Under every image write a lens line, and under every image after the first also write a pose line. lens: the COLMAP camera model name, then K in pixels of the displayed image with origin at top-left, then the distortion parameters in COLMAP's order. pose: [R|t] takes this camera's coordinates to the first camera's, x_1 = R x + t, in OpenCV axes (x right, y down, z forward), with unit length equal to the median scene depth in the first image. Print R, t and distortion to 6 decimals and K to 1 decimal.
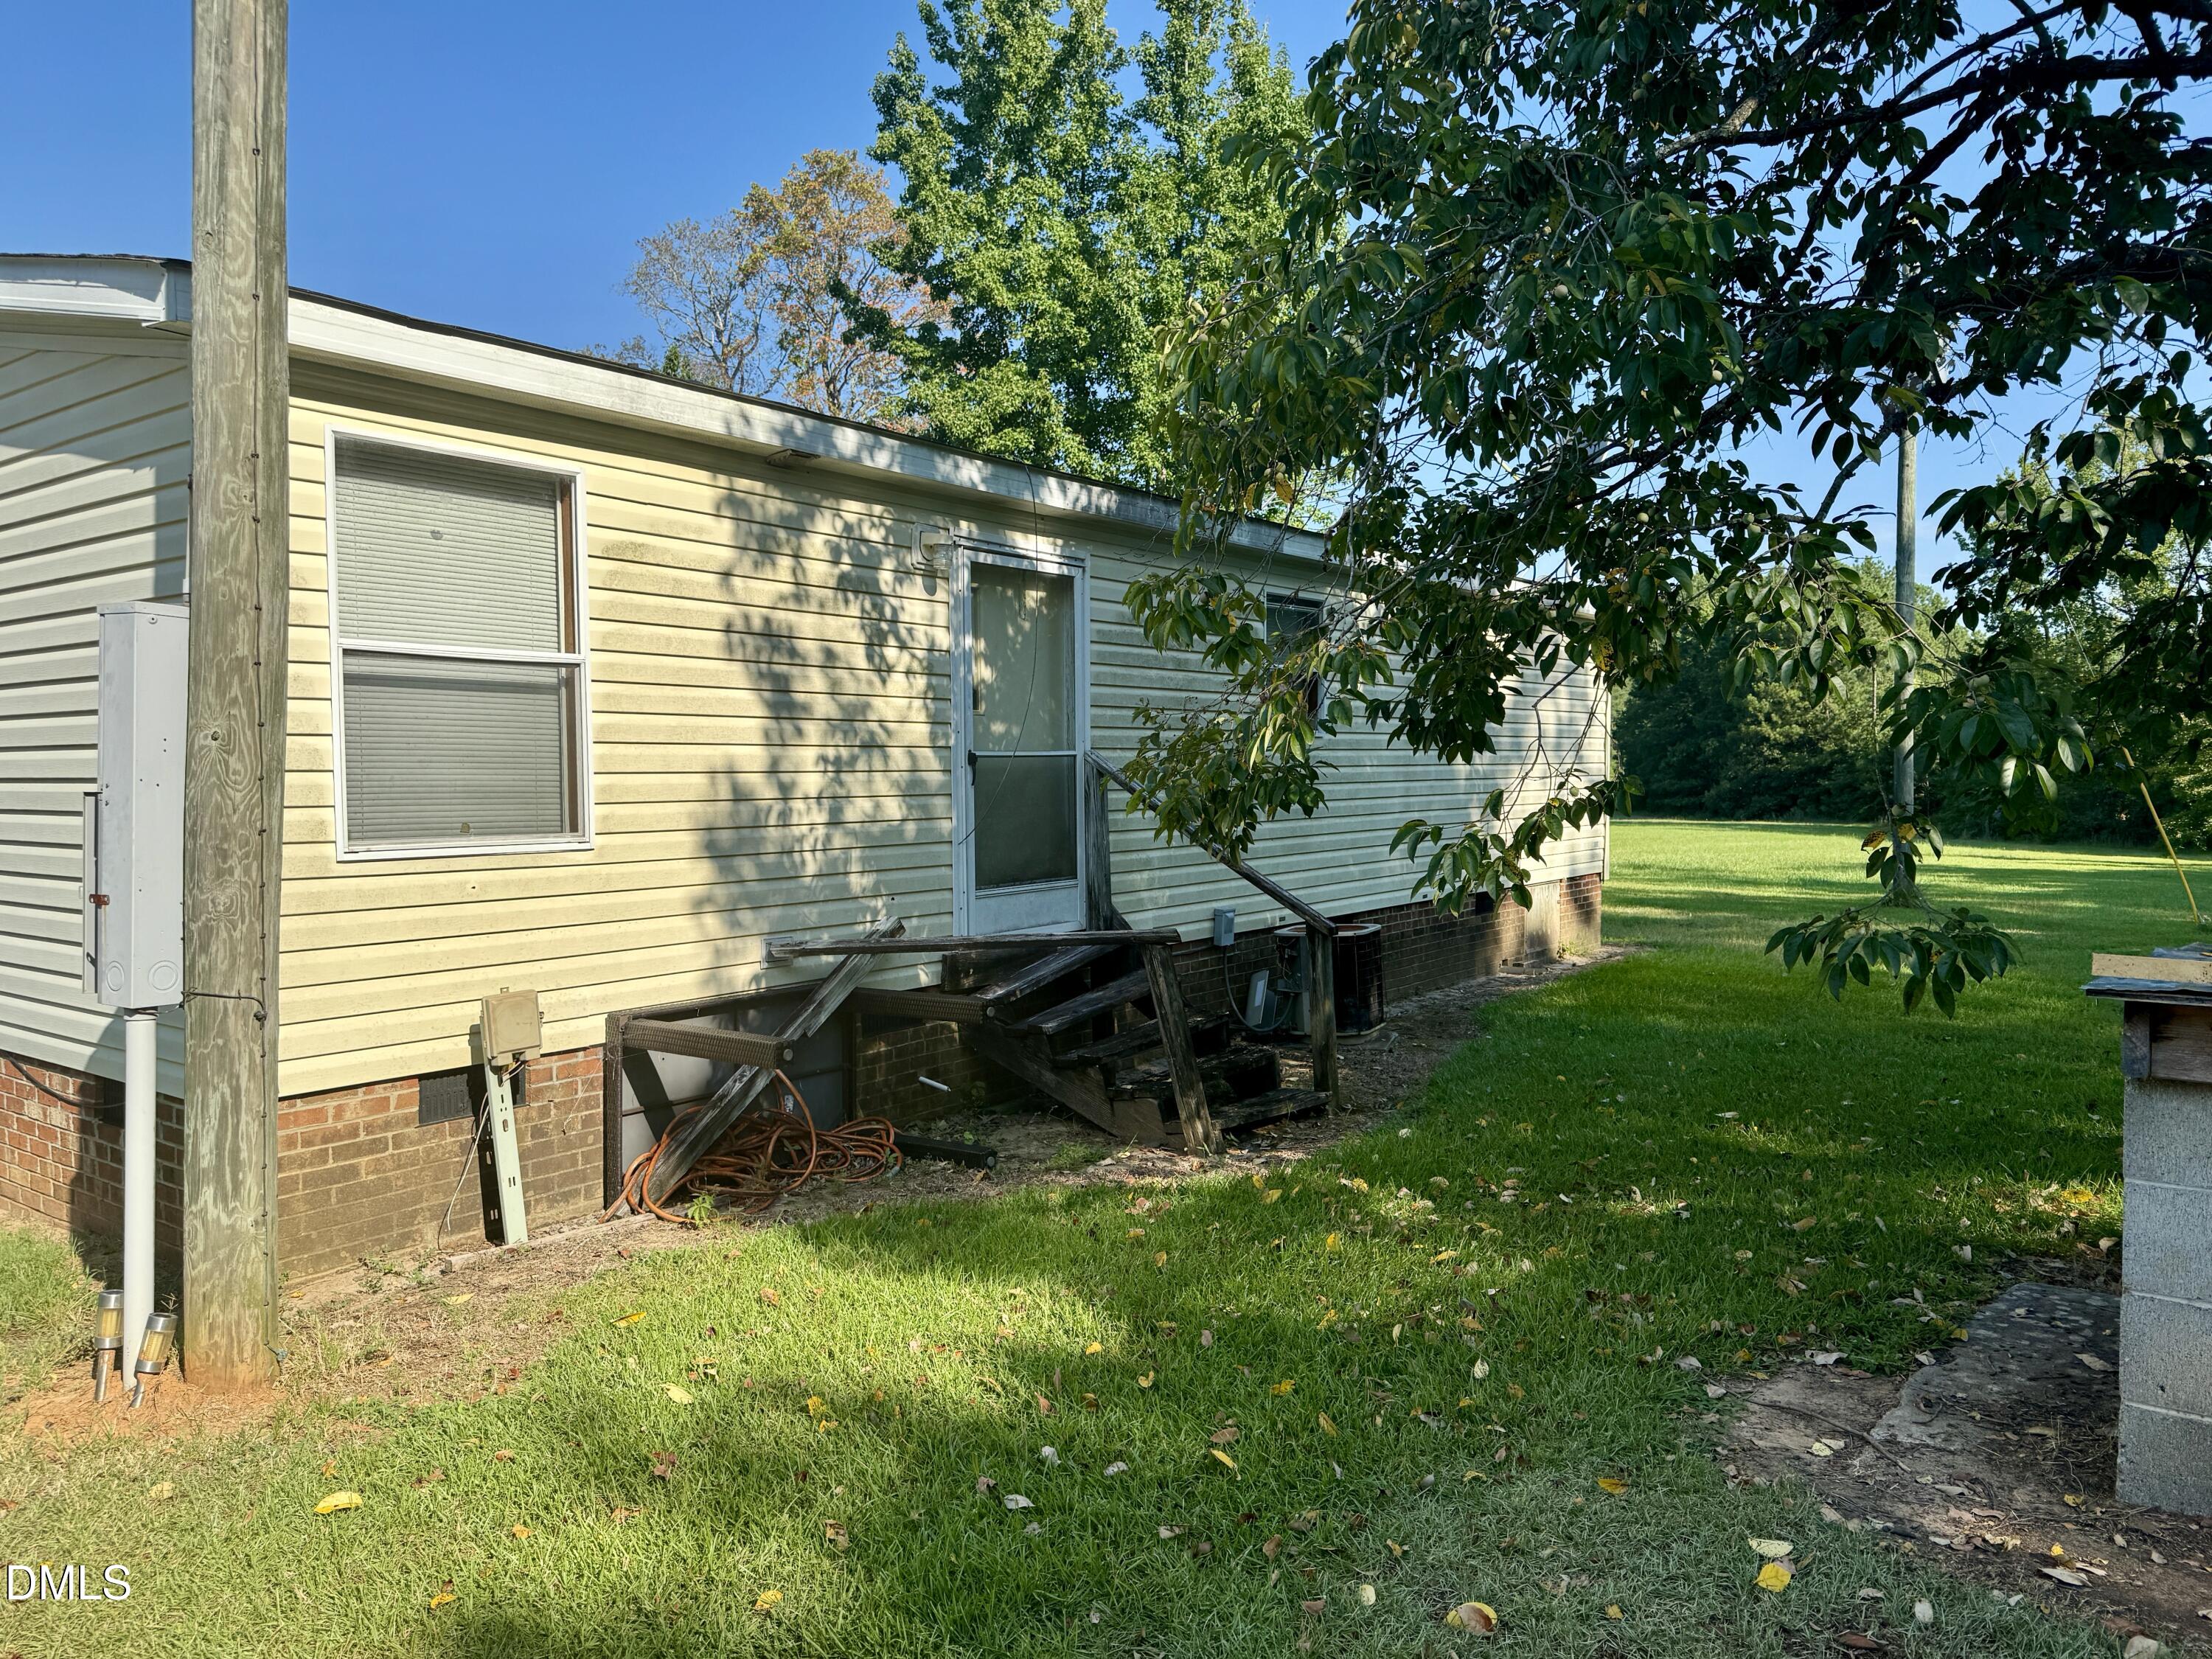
lens RADIAL K [[1534.1, 0, 1106.0], [0, 1534.1, 829.5], [0, 0, 1]] dist [0.309160, 0.000026]
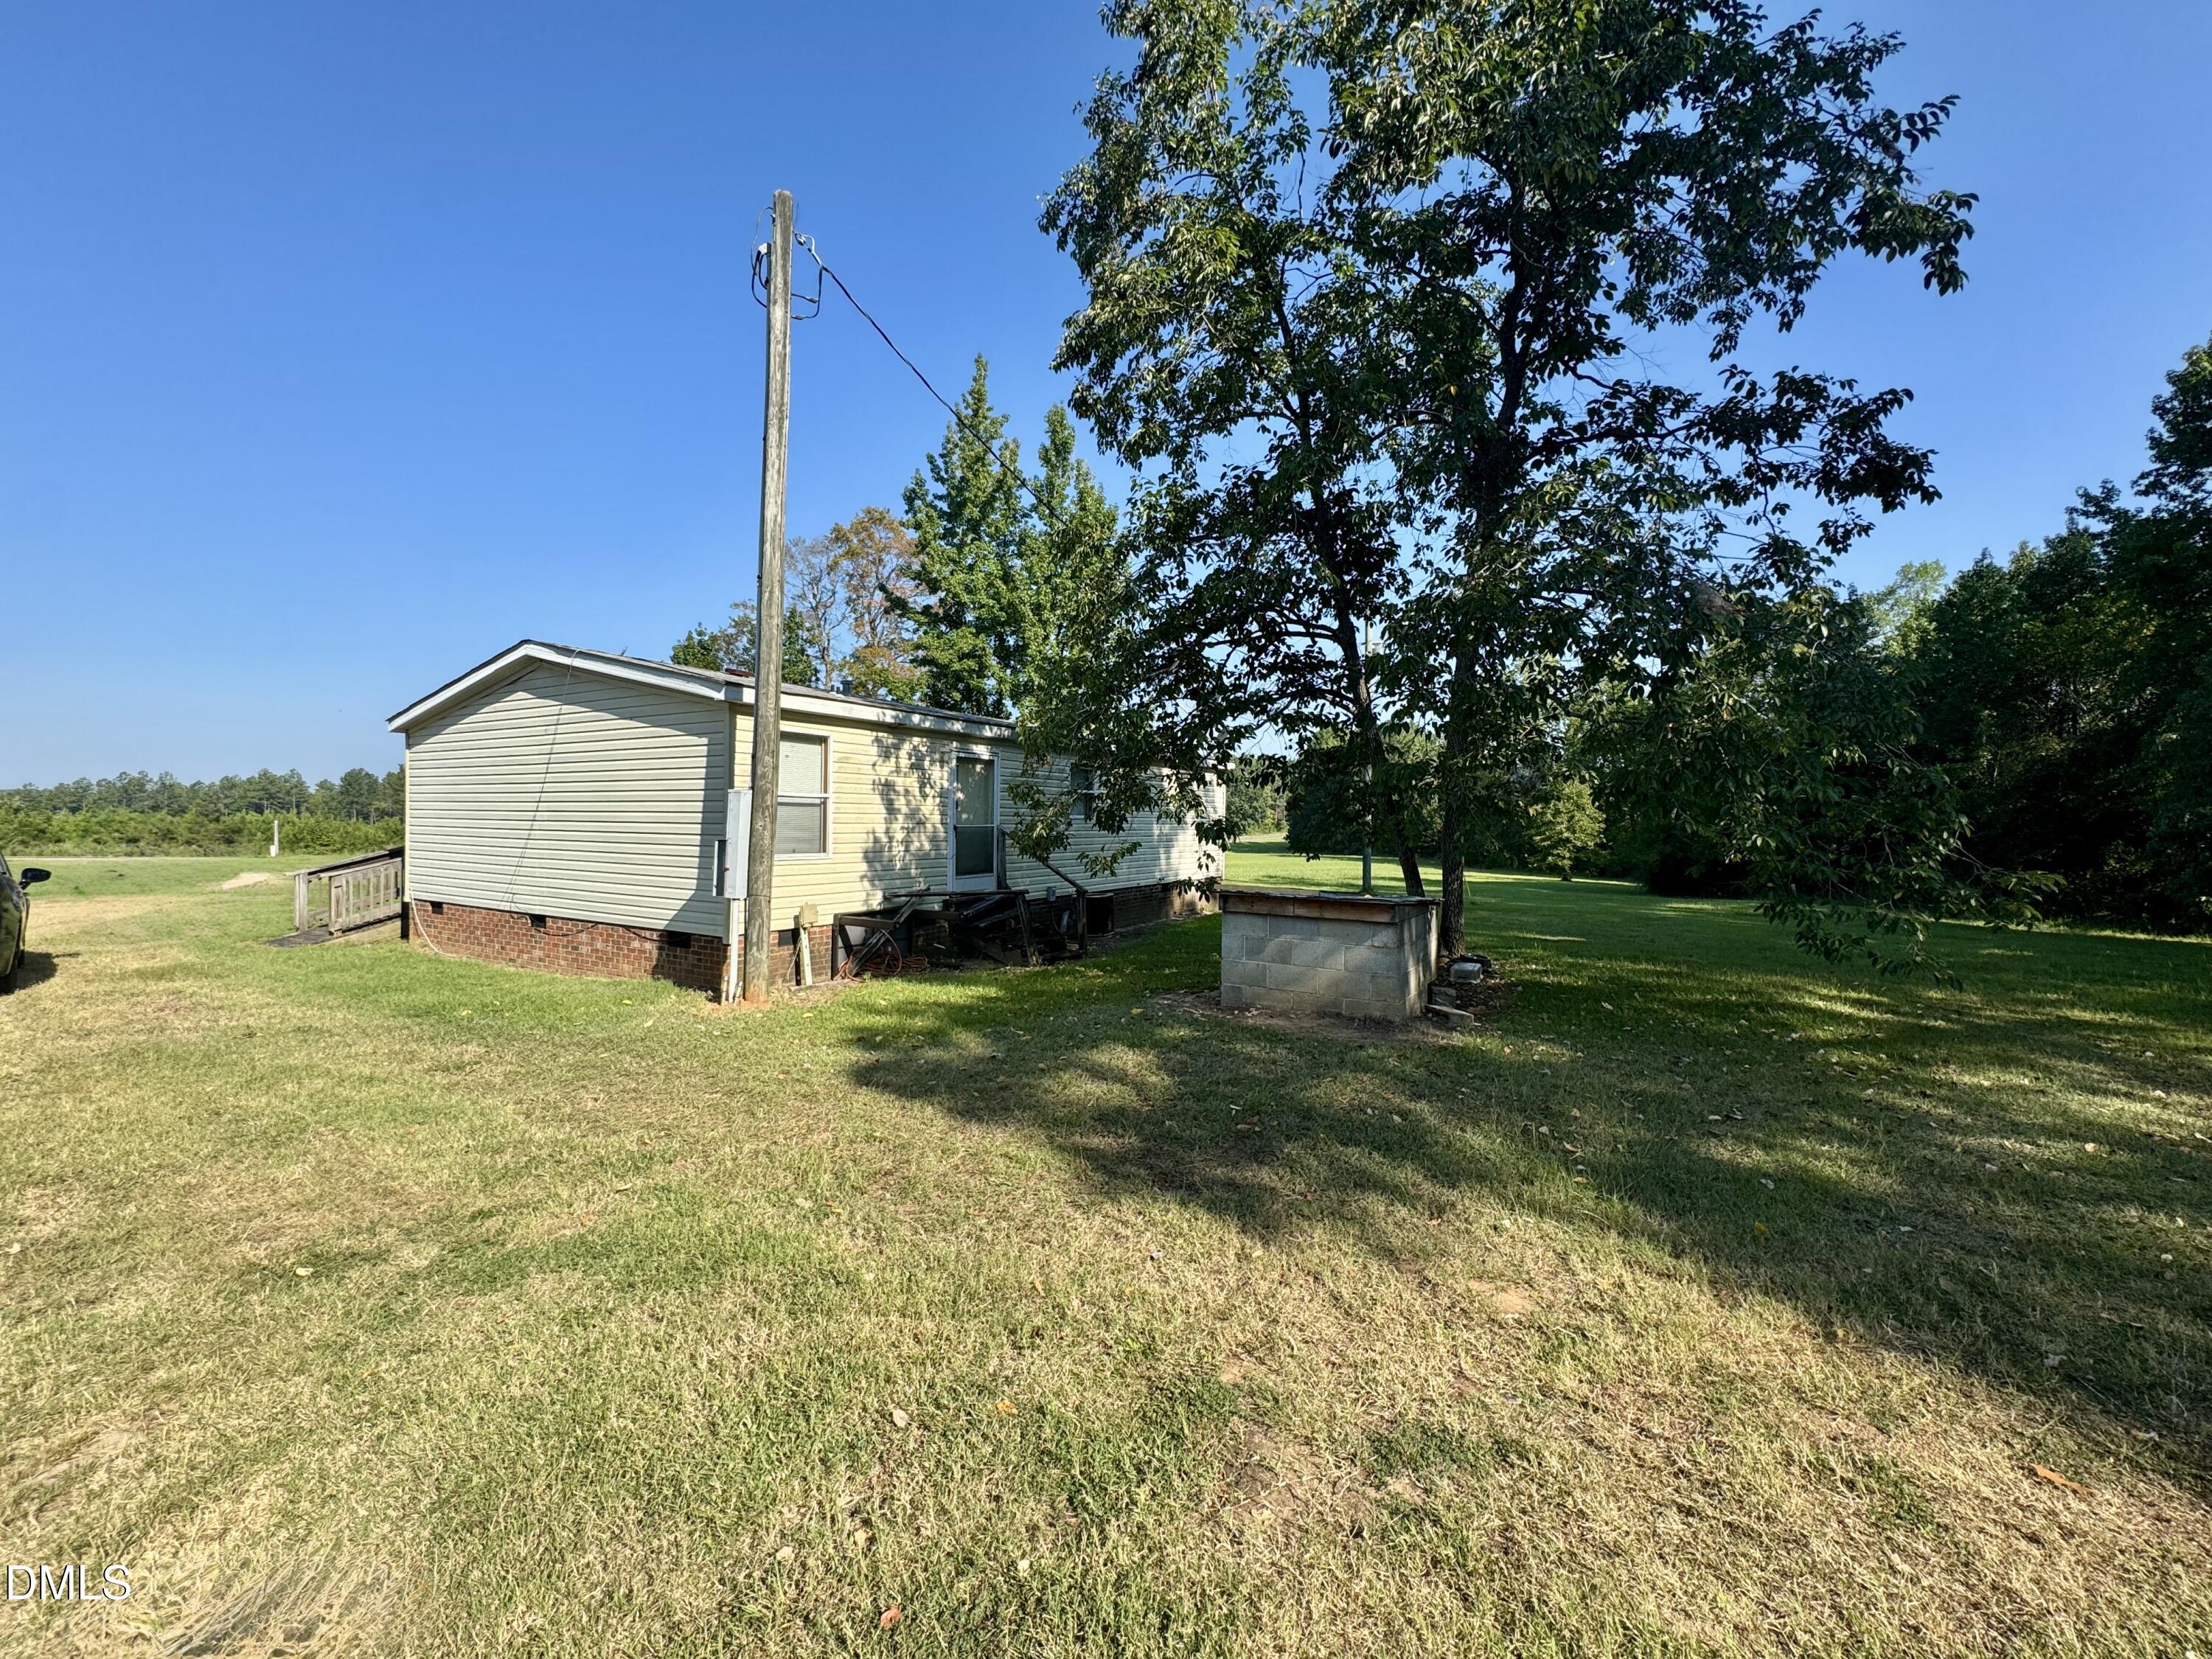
lens RADIAL K [[875.8, 0, 1106.0], [0, 875.8, 829.5], [0, 0, 1]] dist [-0.001929, -0.000198]
pose [[0.994279, 0.017547, 0.105362, 0.015217], [-0.014431, 0.999438, -0.030268, 0.000437], [-0.105834, 0.028574, 0.993973, -0.574340]]
